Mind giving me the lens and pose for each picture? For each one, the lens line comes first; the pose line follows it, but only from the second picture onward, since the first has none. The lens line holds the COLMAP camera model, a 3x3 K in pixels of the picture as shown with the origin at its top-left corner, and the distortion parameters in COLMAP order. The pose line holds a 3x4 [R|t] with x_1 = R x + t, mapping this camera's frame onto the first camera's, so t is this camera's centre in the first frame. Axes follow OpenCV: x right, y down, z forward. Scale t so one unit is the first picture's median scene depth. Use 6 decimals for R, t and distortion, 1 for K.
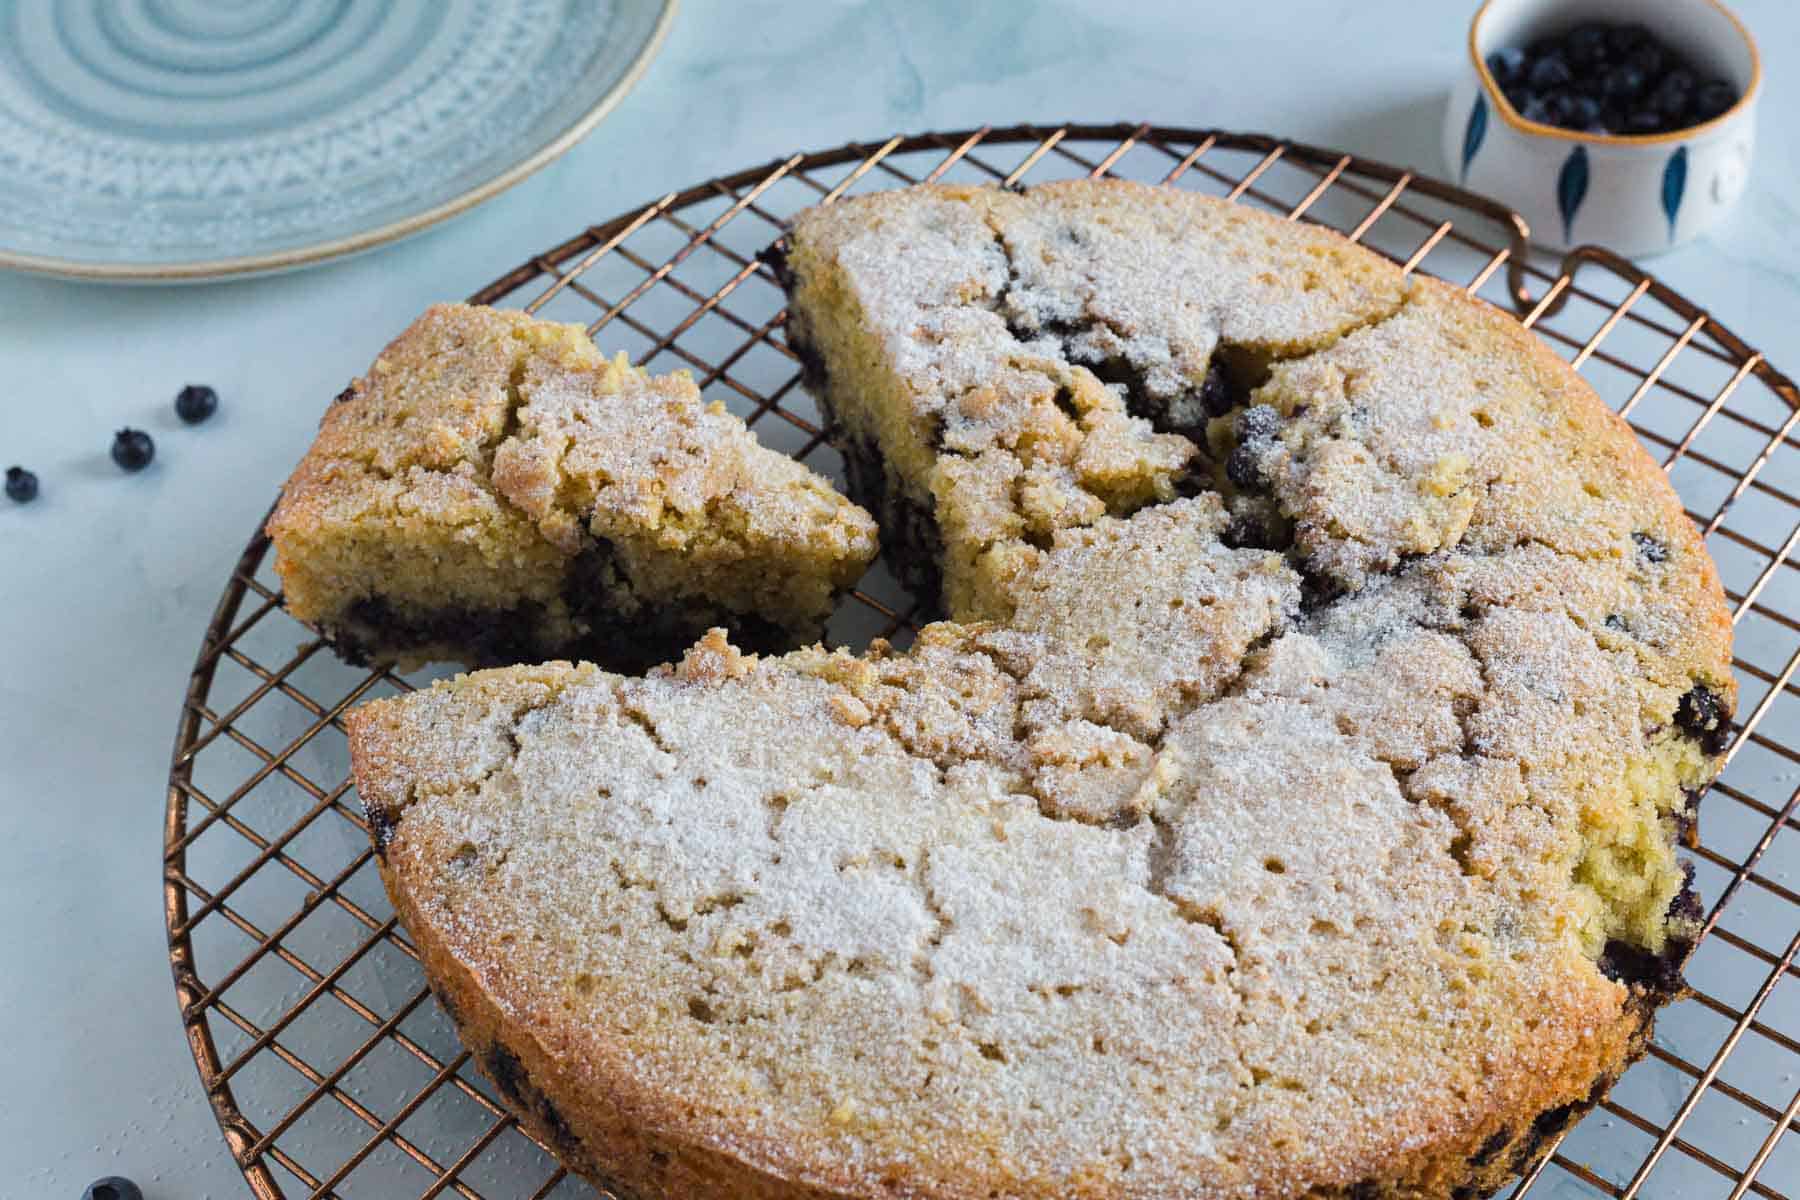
lens RADIAL K [[2678.2, 0, 900.0], [0, 2678.2, 600.0], [0, 0, 1]] dist [0.111197, -0.409422]
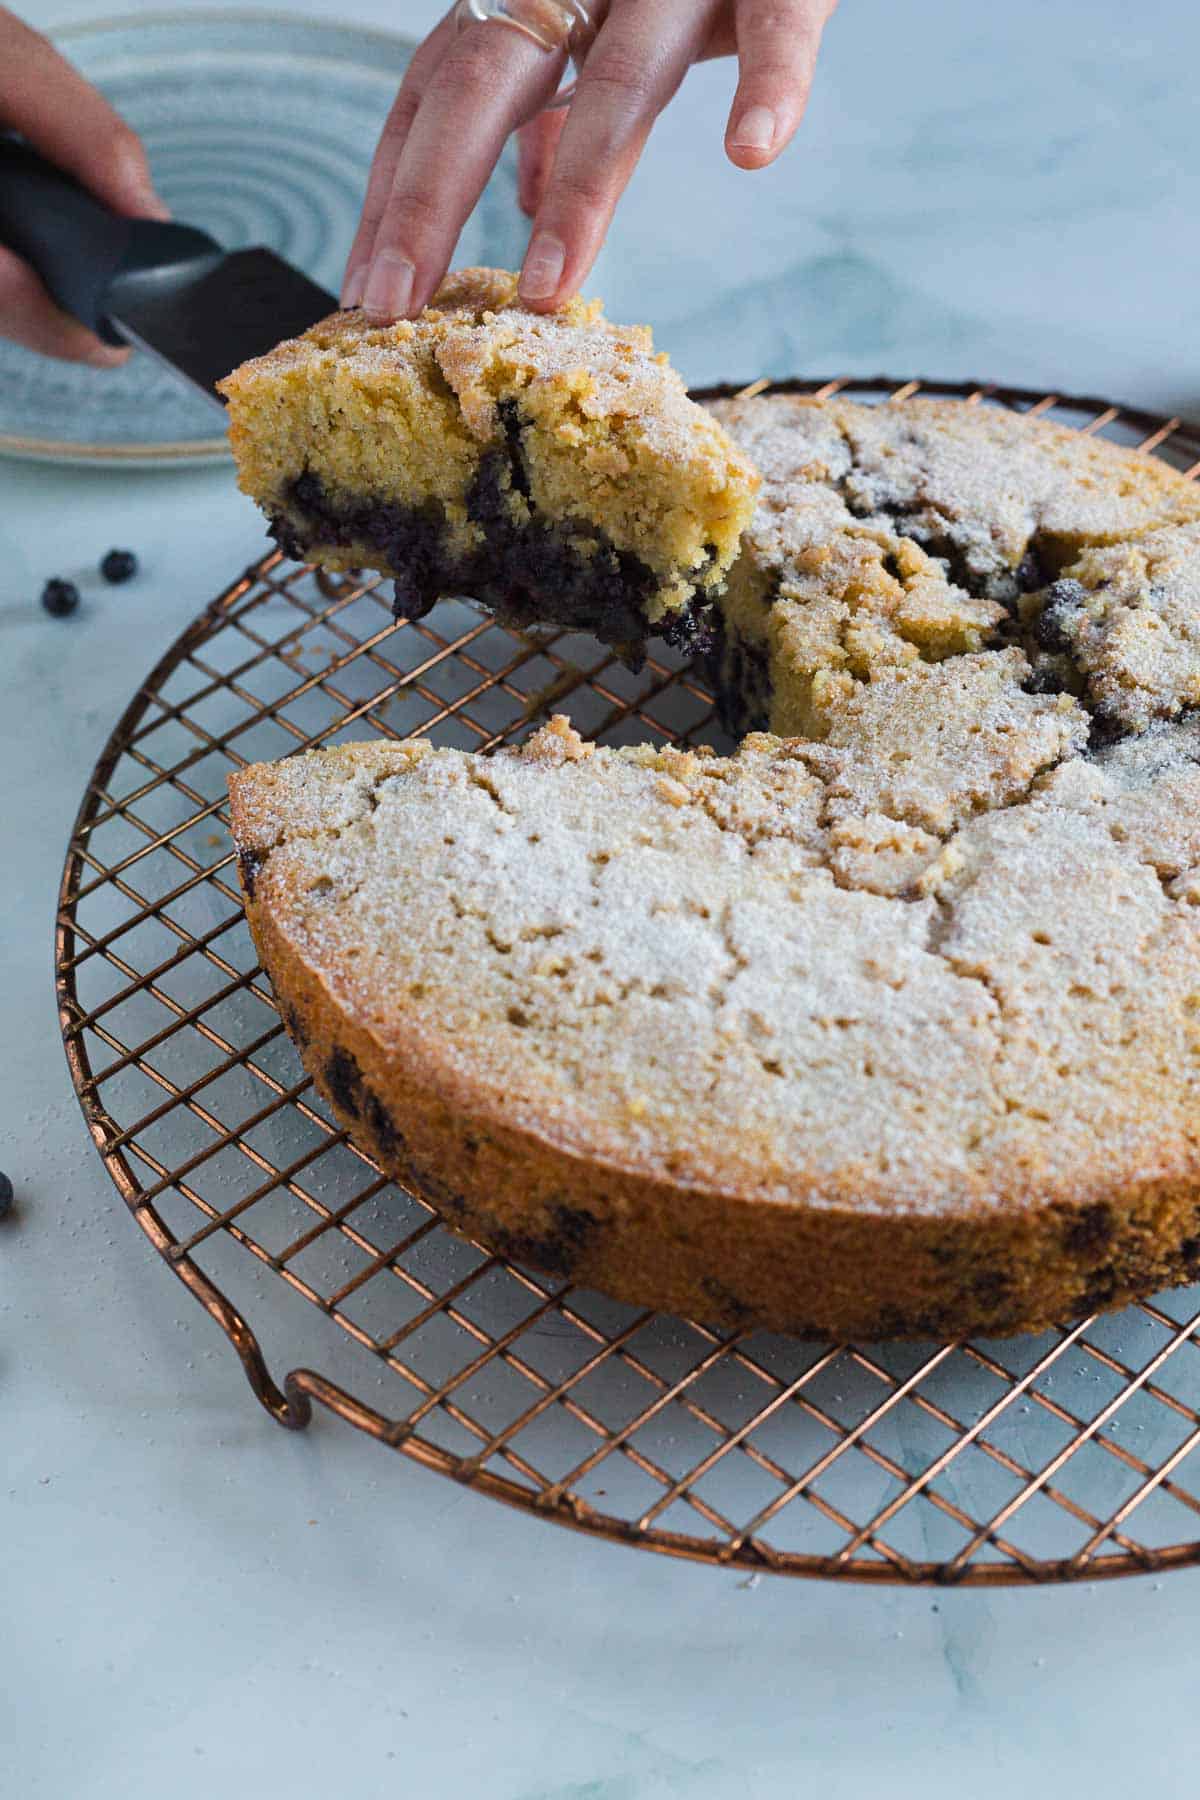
lens RADIAL K [[2653.6, 0, 600.0], [0, 2653.6, 900.0], [0, 0, 1]] dist [0.056548, 0.004142]
pose [[0.994823, 0.077079, -0.066233, 0.028015], [-0.081534, 0.994388, -0.067412, 0.163923], [0.060666, 0.072463, 0.995524, -0.101131]]
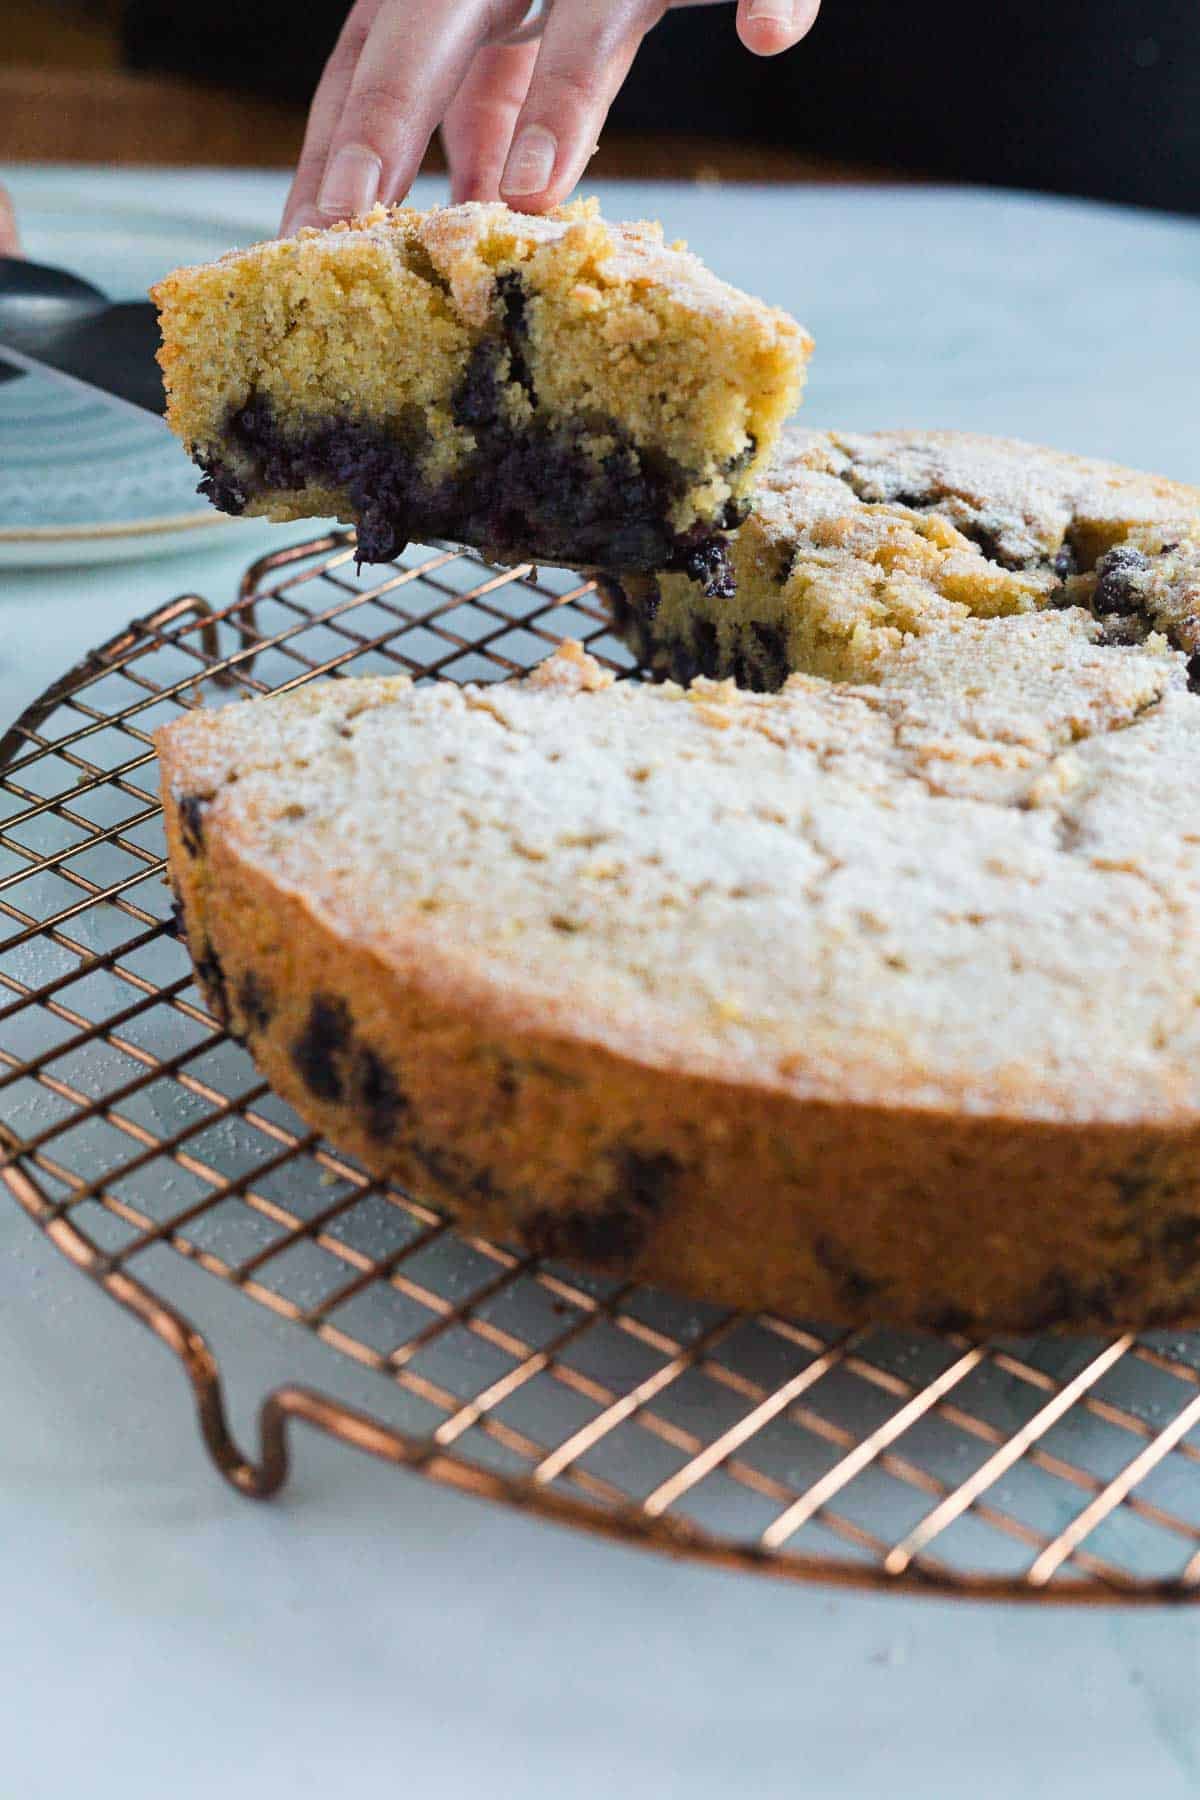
lens RADIAL K [[2730.1, 0, 561.7], [0, 2730.1, 892.9], [0, 0, 1]] dist [0.018823, 0.053678]
pose [[0.997956, 0.060851, 0.019516, -0.086591], [-0.052058, 0.951249, -0.303999, 0.388950], [-0.037063, 0.302362, 0.952472, 0.127385]]
